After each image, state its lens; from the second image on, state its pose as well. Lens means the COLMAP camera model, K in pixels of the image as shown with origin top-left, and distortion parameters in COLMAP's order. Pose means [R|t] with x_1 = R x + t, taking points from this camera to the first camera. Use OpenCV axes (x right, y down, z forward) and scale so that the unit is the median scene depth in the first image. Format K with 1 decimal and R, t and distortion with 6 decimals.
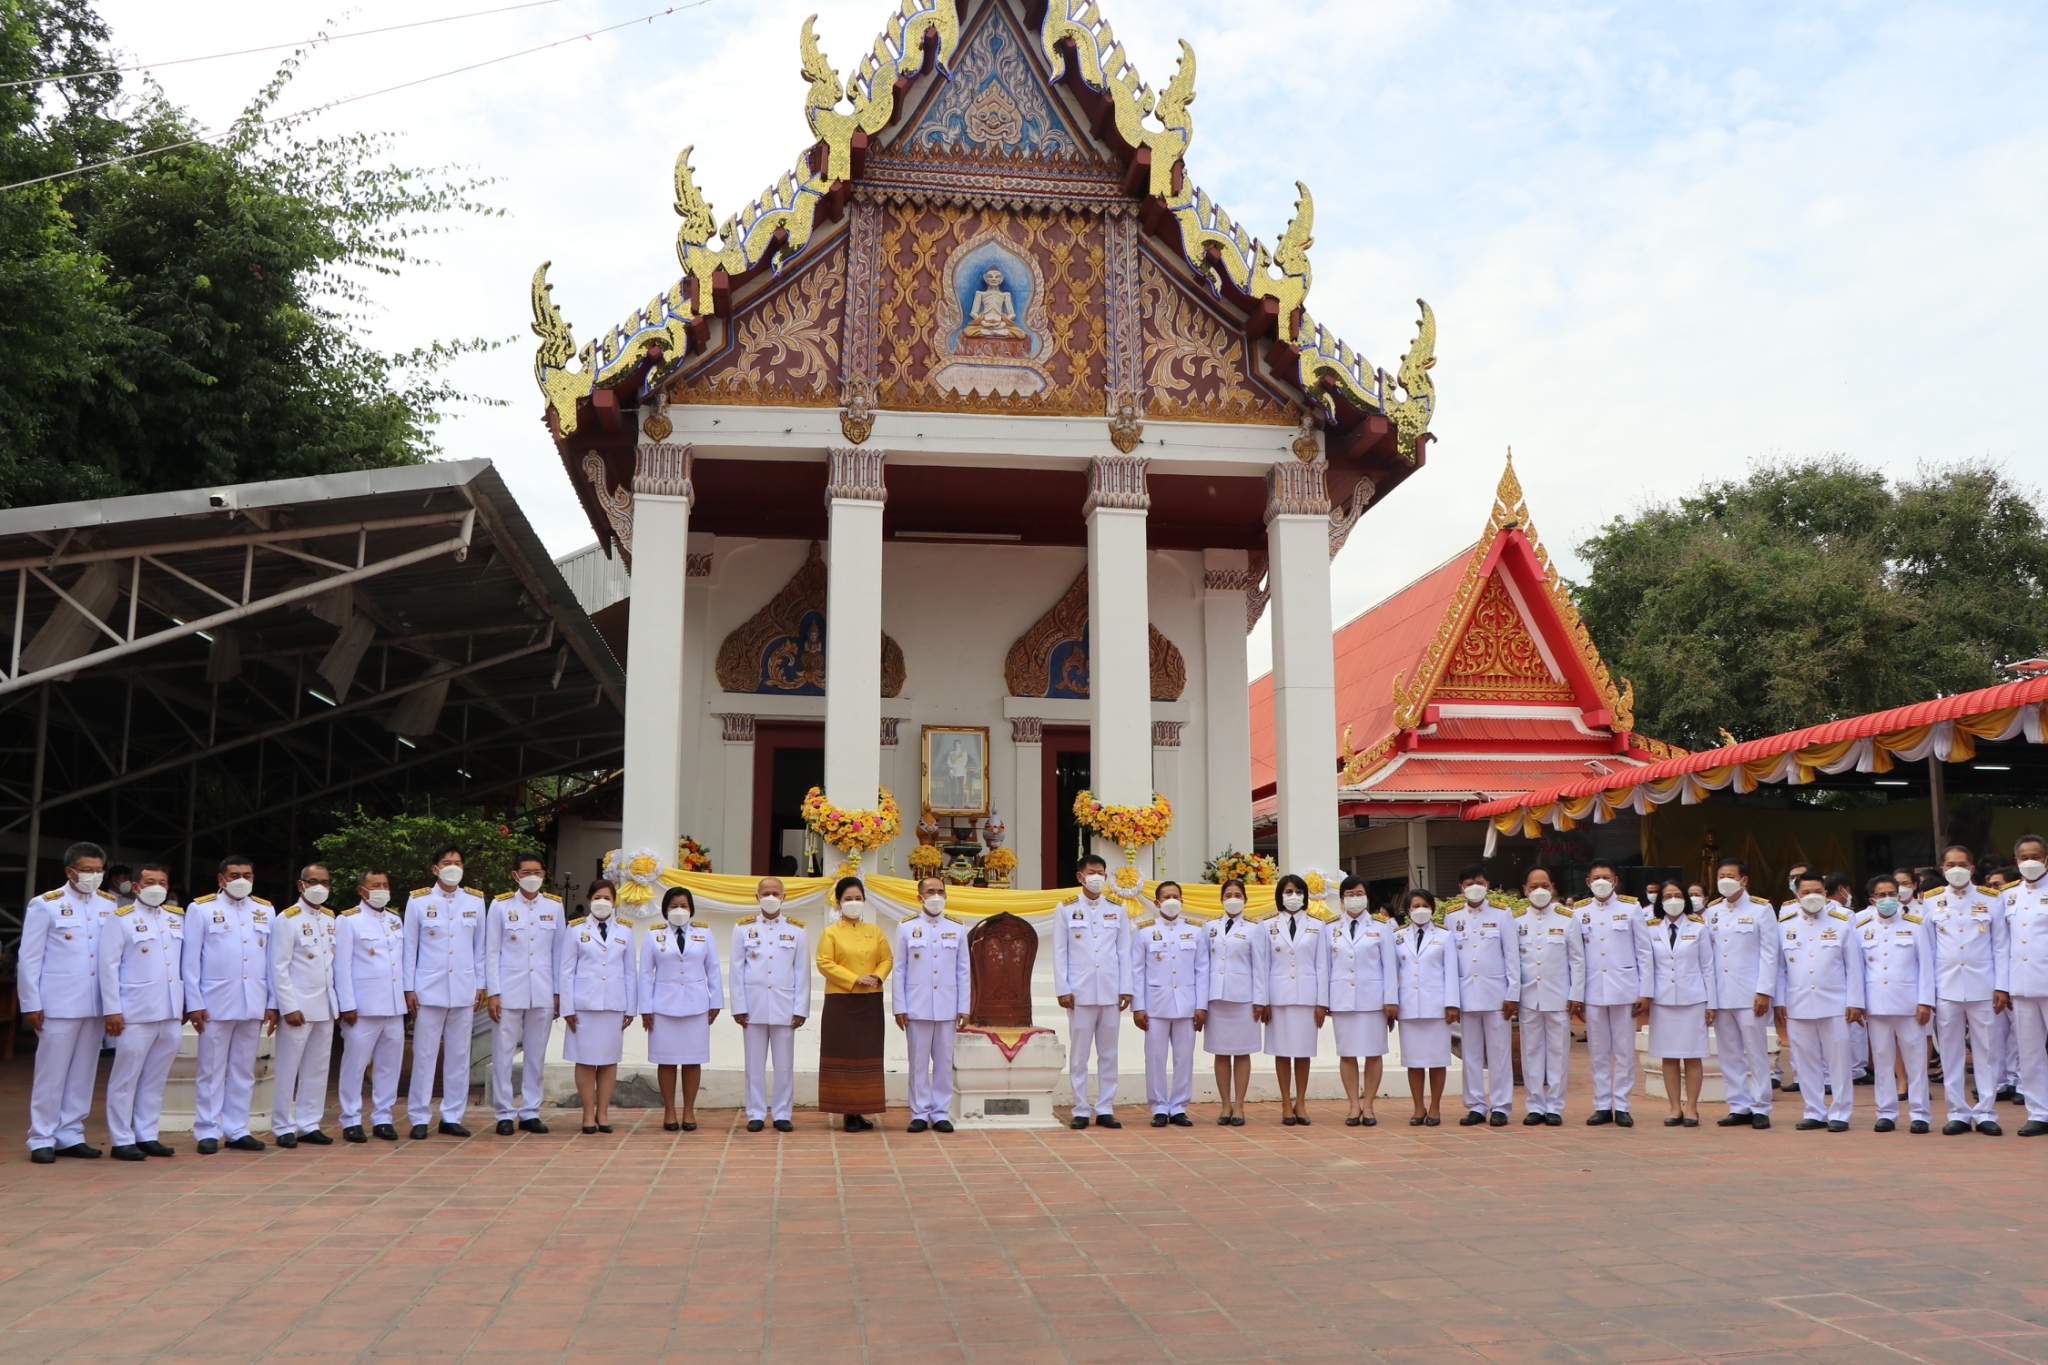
lens RADIAL K [[1673.5, 0, 1014.0], [0, 1673.5, 713.8], [0, 0, 1]] dist [-0.196219, 0.157396]
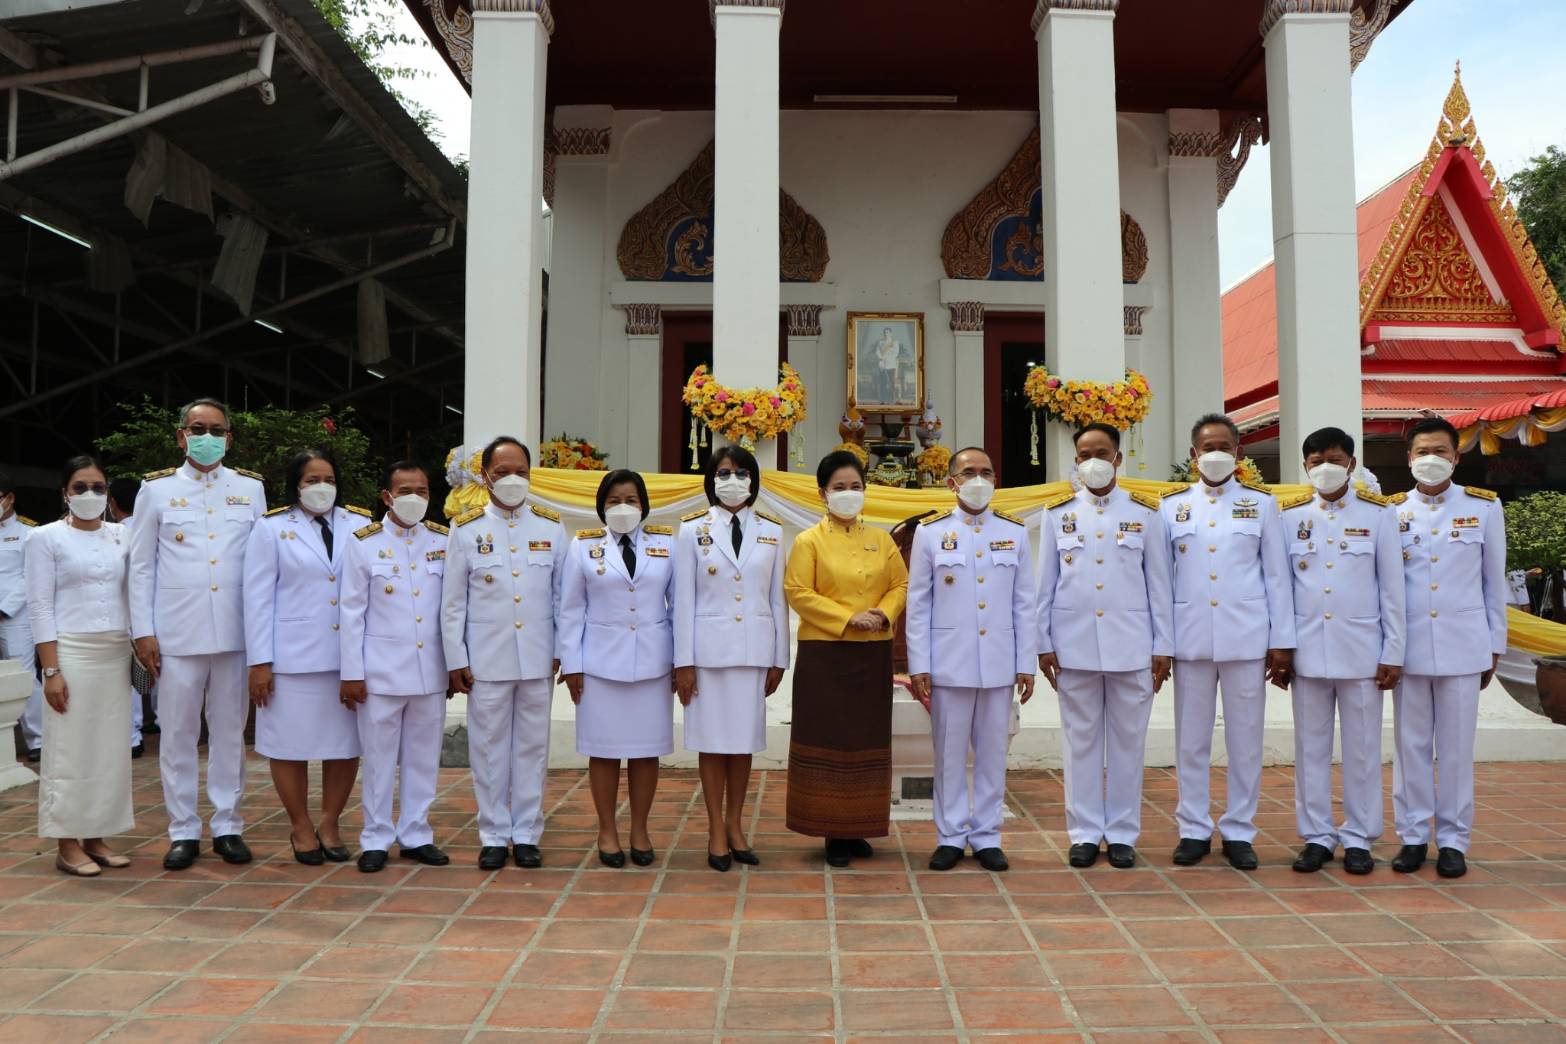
lens RADIAL K [[1279.7, 0, 775.3], [0, 1279.7, 545.9], [0, 0, 1]] dist [-0.196219, 0.157396]
pose [[0.989342, 0.000314, -0.145612, 0.006228], [0.017963, 0.992096, 0.124186, 0.055204], [0.144500, -0.125478, 0.981517, 0.388768]]
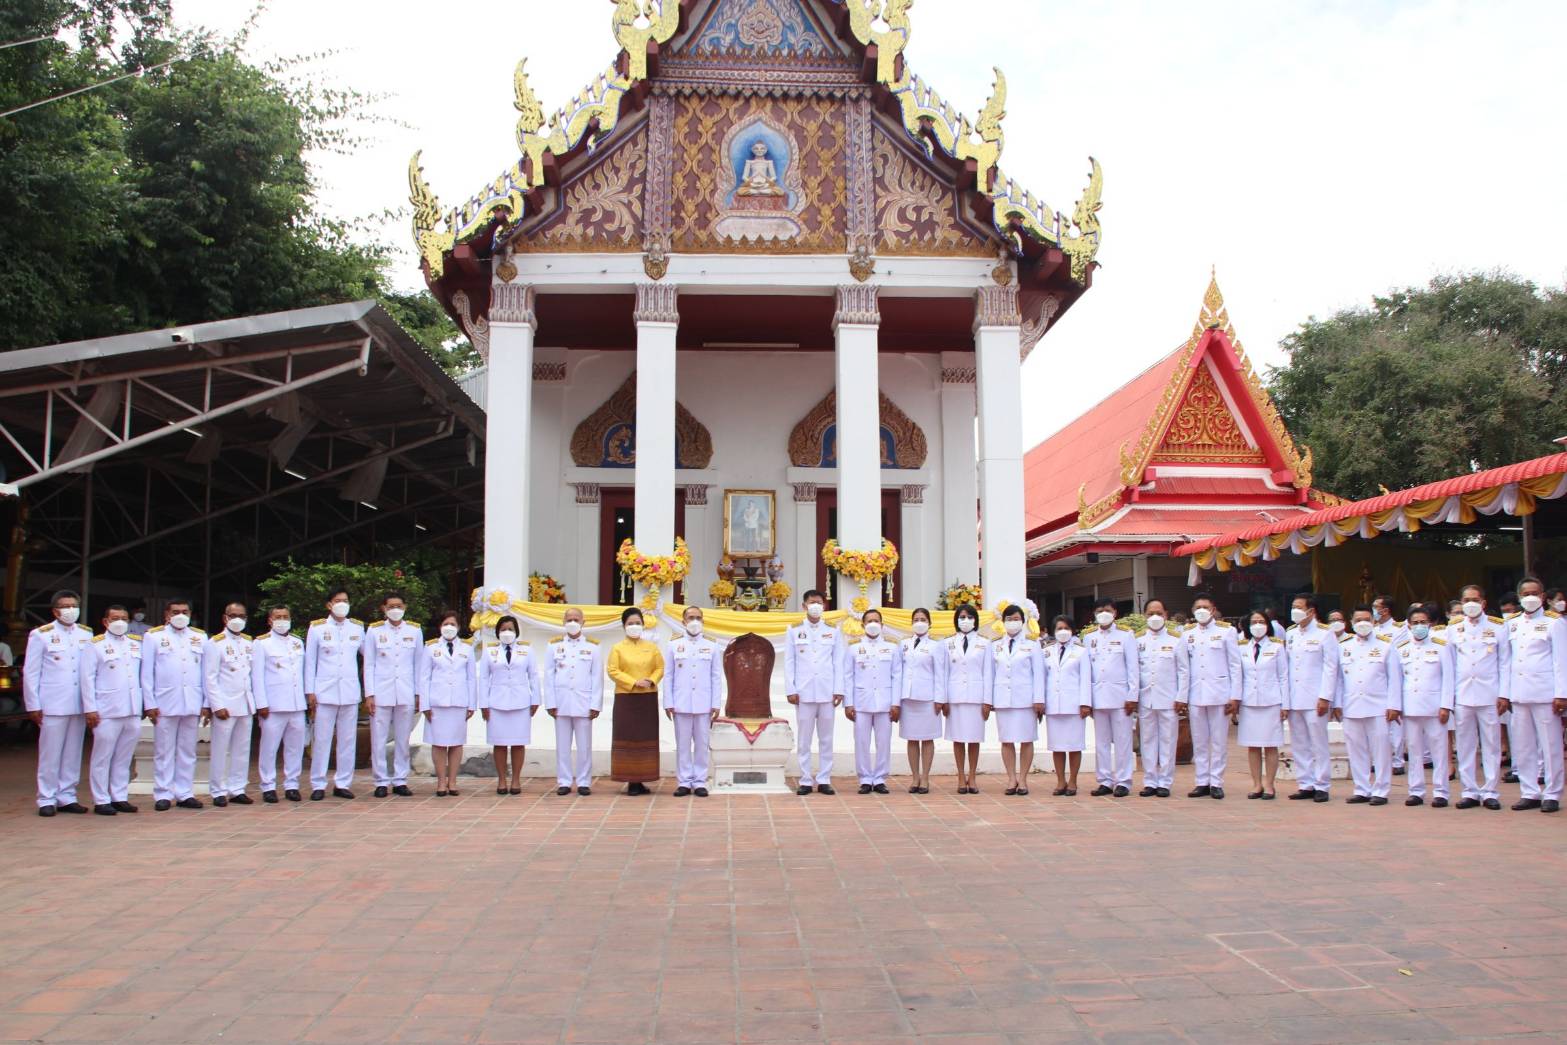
lens RADIAL K [[1285.8, 0, 786.5], [0, 1285.8, 557.9], [0, 0, 1]] dist [-0.194434, 0.159035]
pose [[0.997050, -0.006720, -0.076457, 0.086672], [0.011836, 0.997706, 0.066659, -0.007869], [0.075834, -0.067367, 0.994842, -0.015036]]
